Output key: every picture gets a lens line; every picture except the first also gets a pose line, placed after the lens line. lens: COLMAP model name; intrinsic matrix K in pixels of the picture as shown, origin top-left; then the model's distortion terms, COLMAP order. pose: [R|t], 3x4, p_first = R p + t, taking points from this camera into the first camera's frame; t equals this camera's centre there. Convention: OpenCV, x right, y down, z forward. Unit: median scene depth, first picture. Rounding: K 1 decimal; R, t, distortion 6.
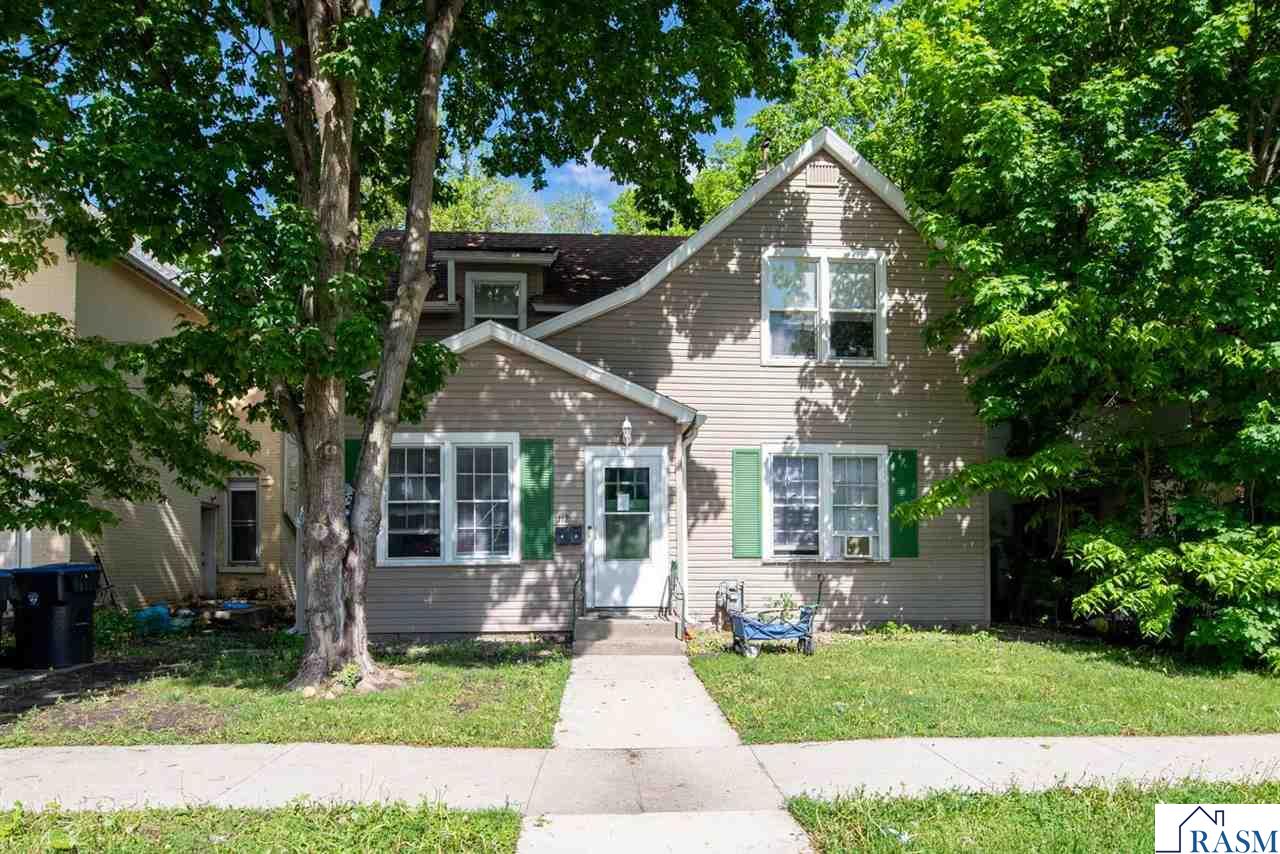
lens RADIAL K [[525.4, 0, 640.0], [0, 525.4, 427.0], [0, 0, 1]] dist [-0.010723, 0.000338]
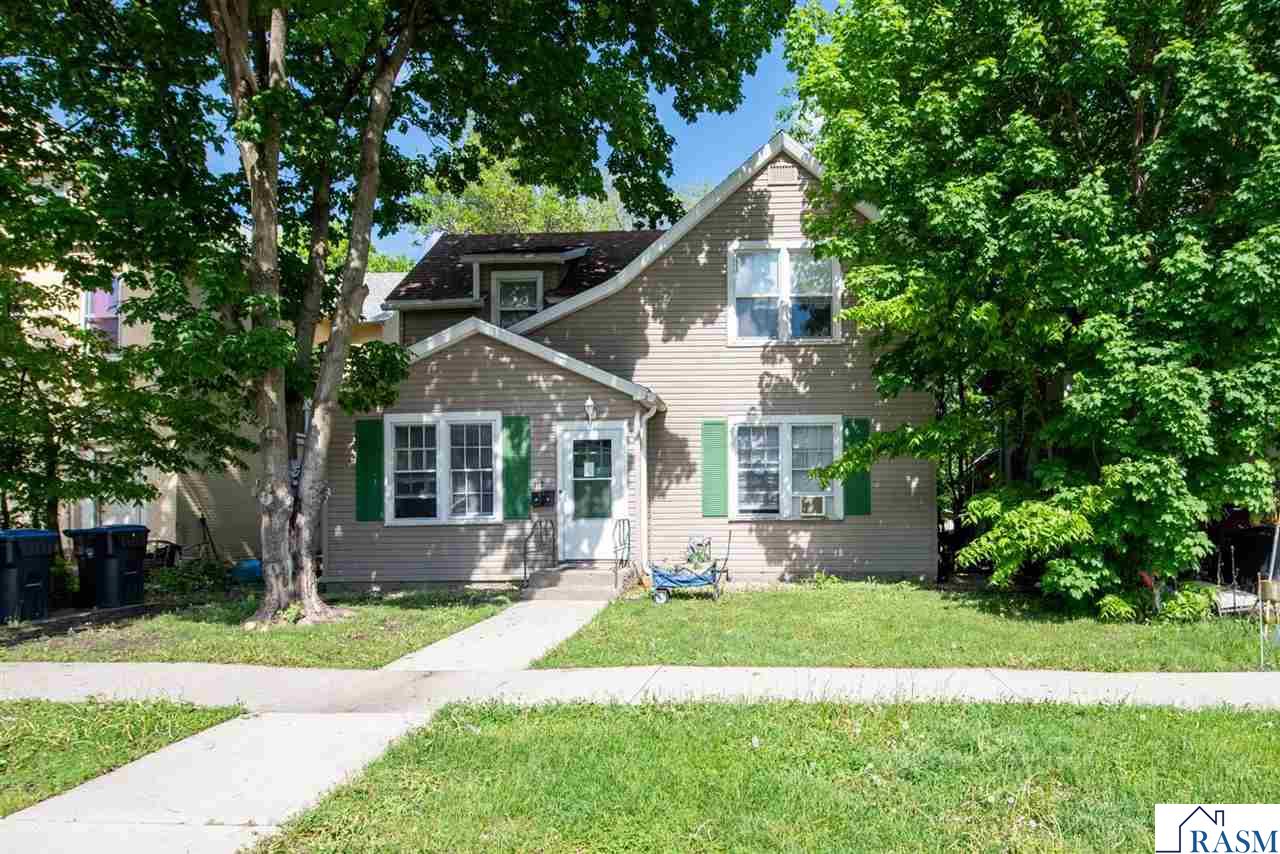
lens RADIAL K [[466.2, 0, 640.2], [0, 466.2, 399.6], [0, 0, 1]] dist [-0.007670, -0.000143]
pose [[0.997719, -0.023232, -0.063387, 0.144703], [0.023127, 0.999730, -0.002393, -0.005263], [0.063425, 0.000922, 0.997986, -0.020487]]
